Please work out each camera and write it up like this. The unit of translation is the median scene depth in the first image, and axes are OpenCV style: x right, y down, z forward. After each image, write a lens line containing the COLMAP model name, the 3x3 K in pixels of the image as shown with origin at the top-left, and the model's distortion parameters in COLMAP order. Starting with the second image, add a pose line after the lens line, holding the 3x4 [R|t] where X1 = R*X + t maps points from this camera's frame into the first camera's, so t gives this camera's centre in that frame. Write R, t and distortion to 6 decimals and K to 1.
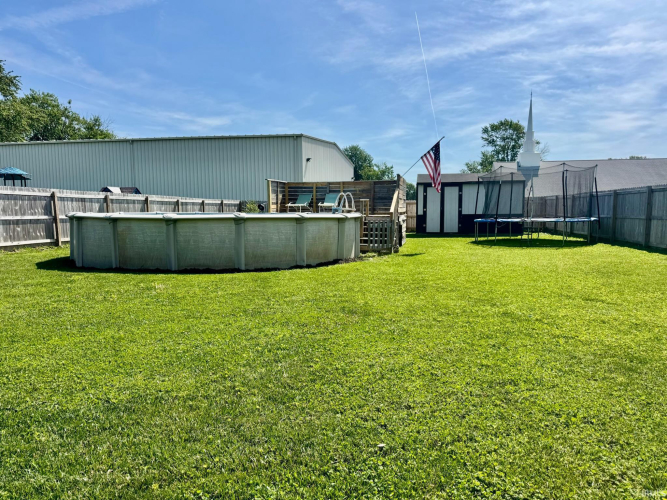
lens RADIAL K [[467.8, 0, 333.6], [0, 467.8, 248.5], [0, 0, 1]] dist [0.021474, -0.031321]
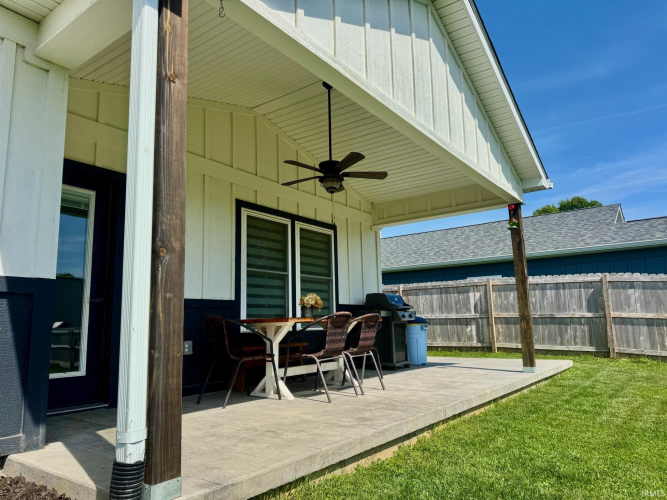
lens RADIAL K [[467.8, 0, 330.9], [0, 467.8, 249.9], [0, 0, 1]] dist [0.021474, -0.031321]
pose [[-0.491310, -0.115082, -0.863348, 0.117851], [-0.093976, 0.992450, -0.078811, -0.046456], [0.865900, 0.042413, -0.498416, 0.673008]]
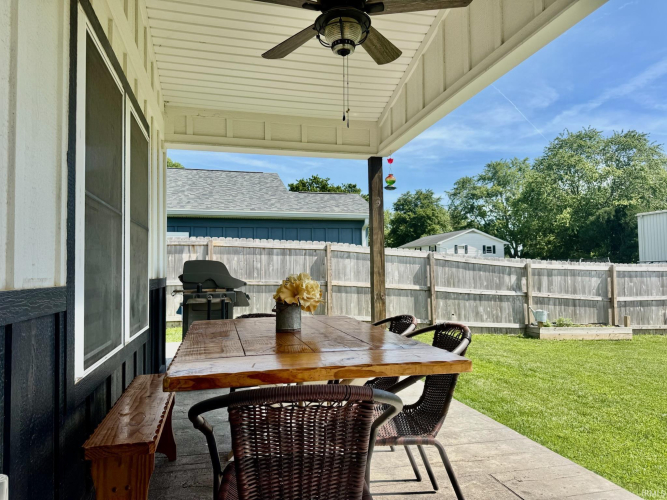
lens RADIAL K [[467.8, 0, 336.5], [0, 467.8, 250.9], [0, 0, 1]] dist [0.021474, -0.031321]
pose [[0.375382, -0.028458, -0.926433, -0.026859], [-0.125225, 0.988807, -0.081114, -0.037201], [0.918372, 0.146462, 0.367616, 0.446851]]
